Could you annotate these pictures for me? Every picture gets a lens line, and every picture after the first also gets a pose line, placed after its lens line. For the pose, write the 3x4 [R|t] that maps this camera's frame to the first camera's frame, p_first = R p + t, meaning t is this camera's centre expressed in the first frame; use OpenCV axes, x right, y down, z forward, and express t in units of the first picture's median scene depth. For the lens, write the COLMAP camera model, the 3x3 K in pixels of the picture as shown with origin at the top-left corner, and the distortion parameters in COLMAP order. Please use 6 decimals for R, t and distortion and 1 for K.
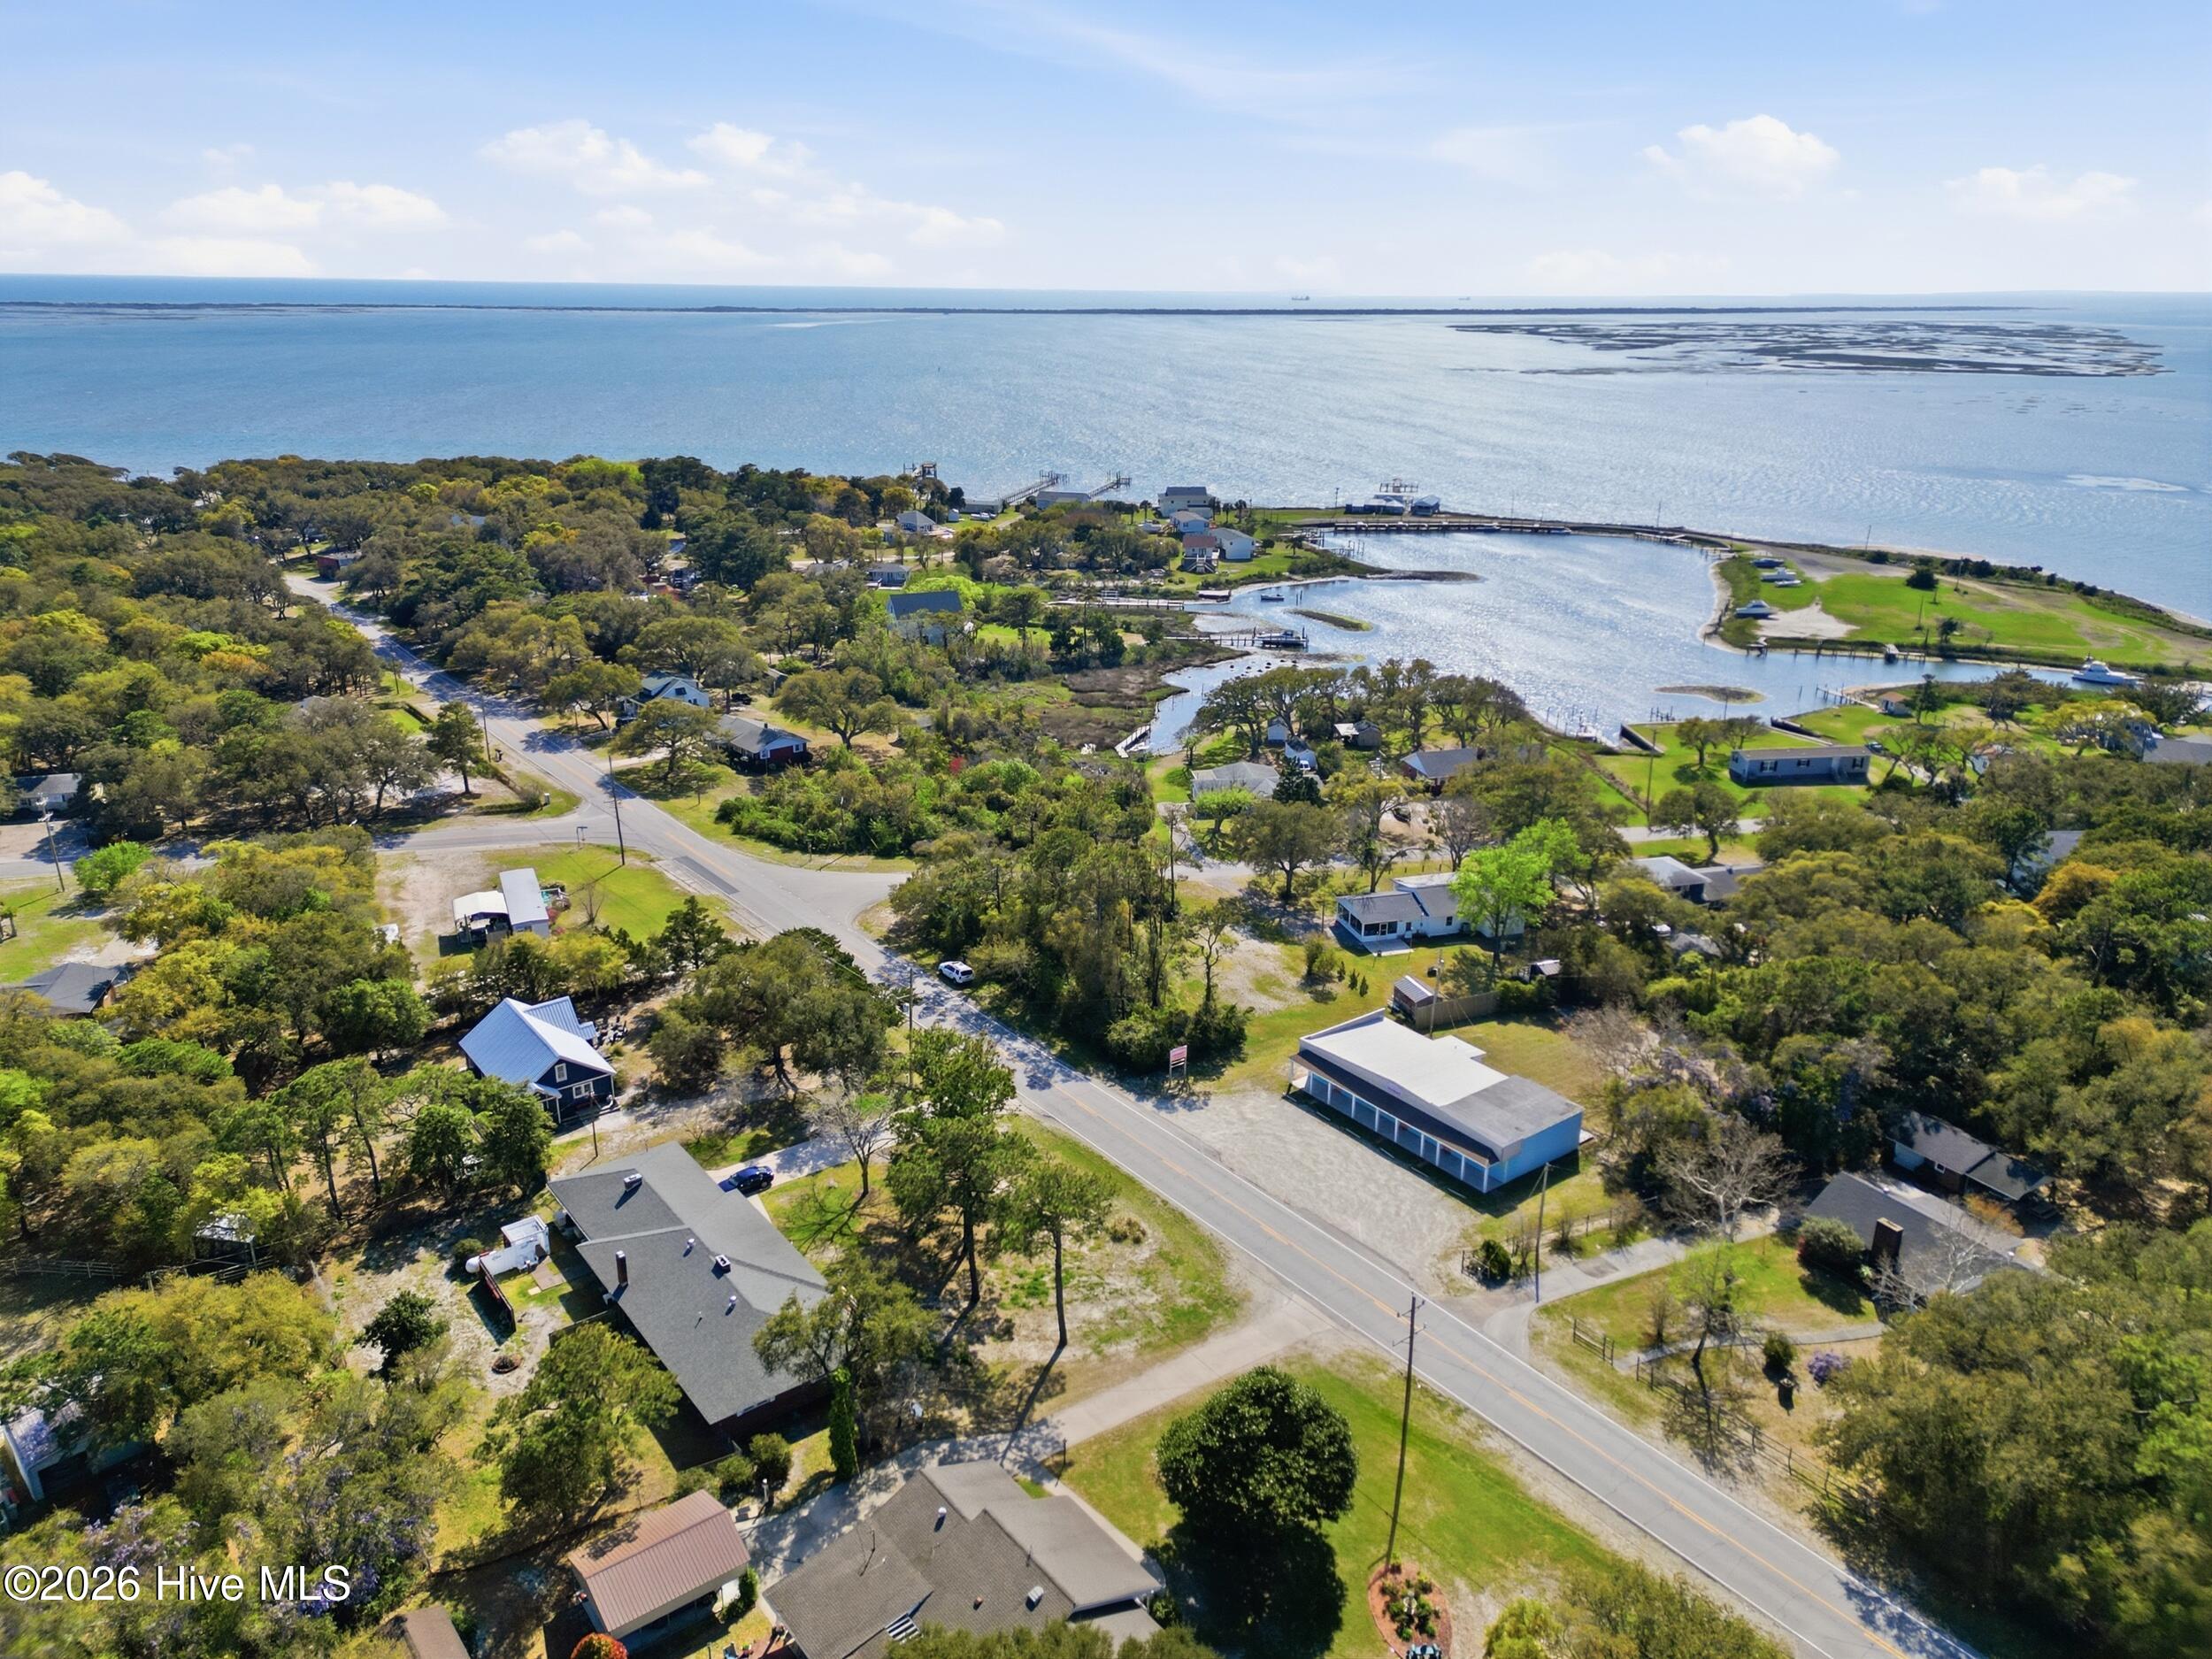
lens RADIAL K [[1542.3, 0, 1102.4], [0, 1542.3, 832.2], [0, 0, 1]] dist [0.068058, -0.058672]
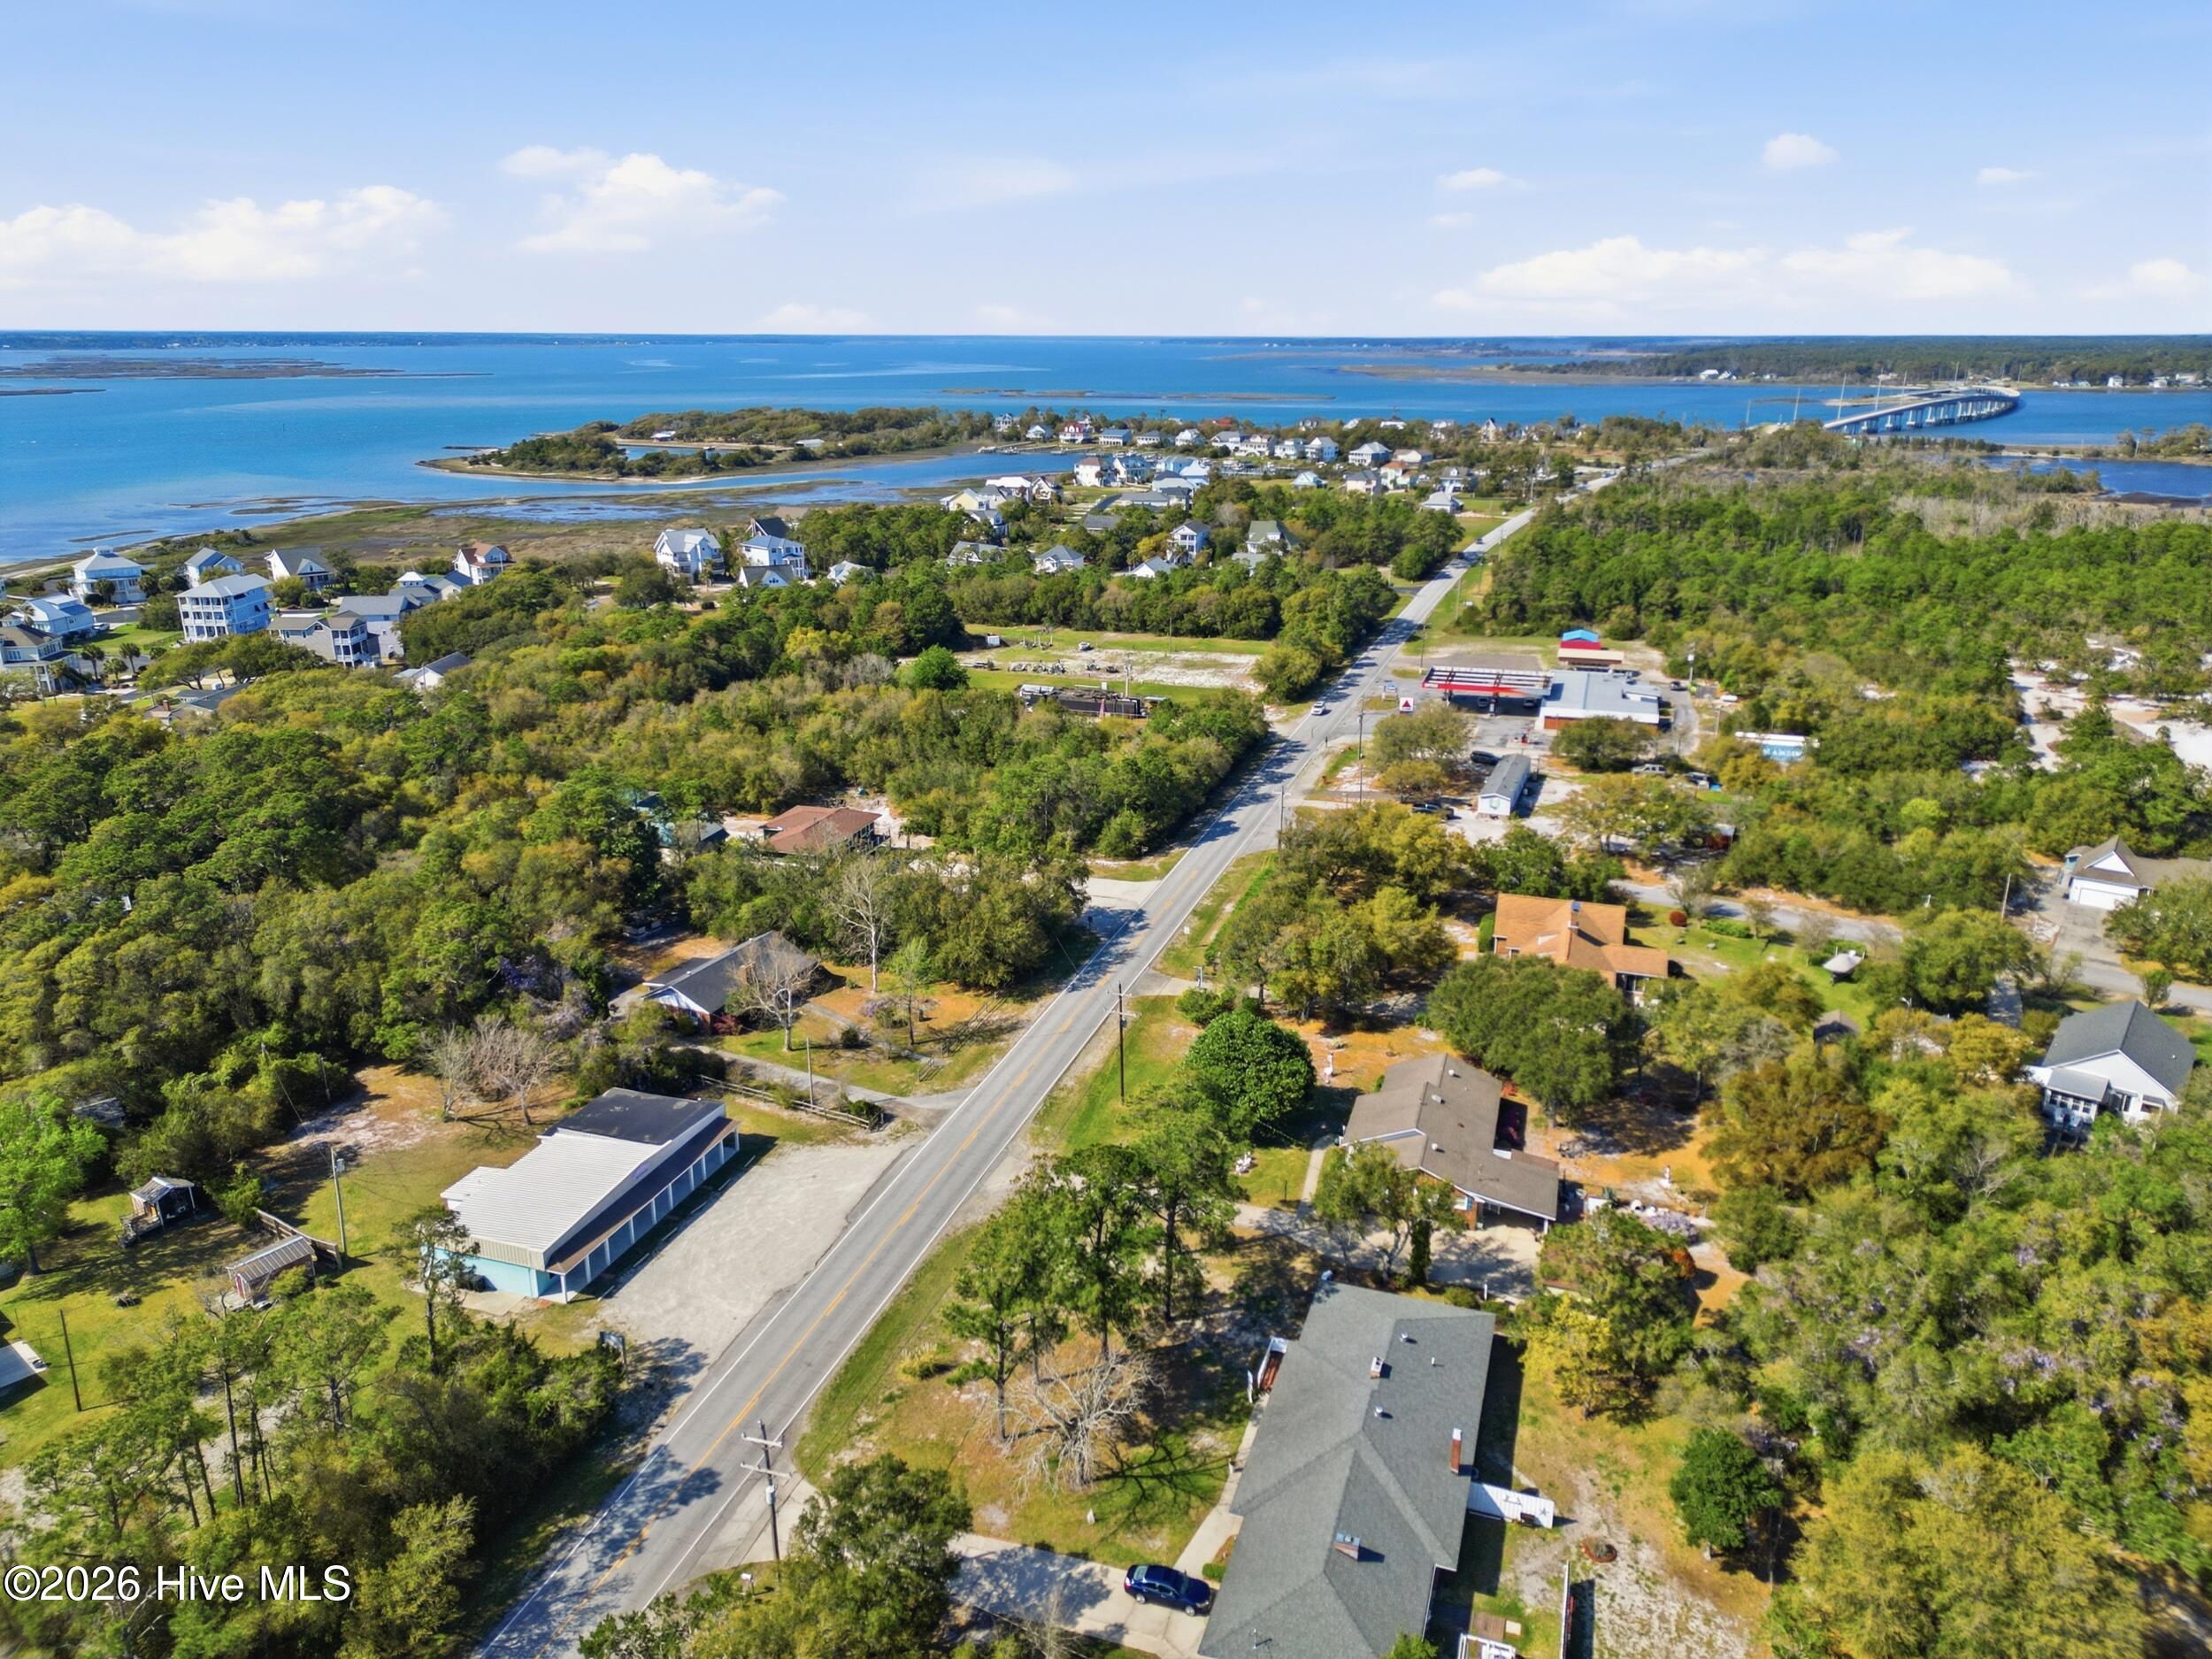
lens RADIAL K [[1542.3, 0, 1085.2], [0, 1542.3, 822.0], [0, 0, 1]] dist [0.068058, -0.058672]
pose [[-0.551322, -0.262655, 0.791869, -0.568016], [0.272087, 0.840650, 0.468270, -0.330792], [-0.788678, 0.473625, -0.392004, 0.974879]]
